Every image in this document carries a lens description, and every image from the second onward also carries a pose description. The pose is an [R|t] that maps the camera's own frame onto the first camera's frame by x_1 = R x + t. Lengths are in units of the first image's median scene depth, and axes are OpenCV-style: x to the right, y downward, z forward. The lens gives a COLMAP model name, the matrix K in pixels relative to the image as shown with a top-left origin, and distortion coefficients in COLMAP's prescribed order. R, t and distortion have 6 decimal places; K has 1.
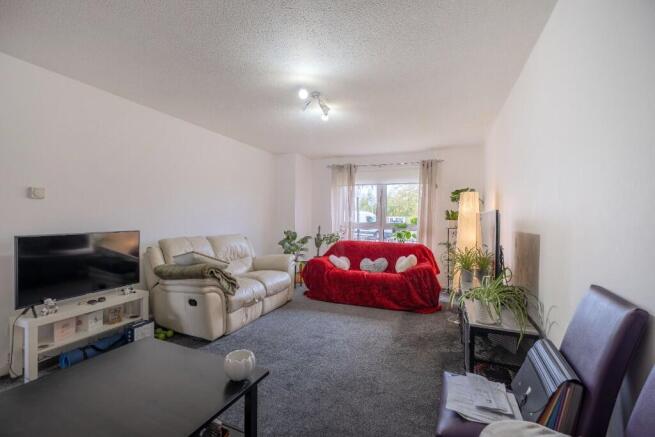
lens RADIAL K [[287.7, 0, 331.0], [0, 287.7, 222.7], [0, 0, 1]] dist [-0.008231, 0.000763]
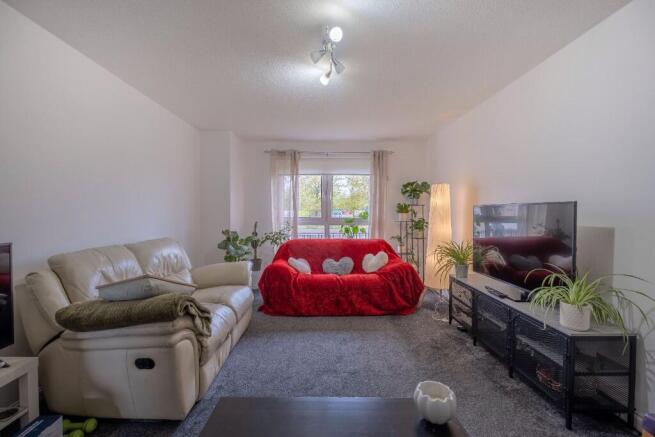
lens RADIAL K [[287.7, 0, 323.5], [0, 287.7, 221.0], [0, 0, 1]] dist [-0.008231, 0.000763]
pose [[0.926810, -0.023261, 0.374809, -0.250381], [0.017945, 0.999683, 0.017668, -0.007000], [-0.375101, -0.009649, 0.926934, 0.236514]]
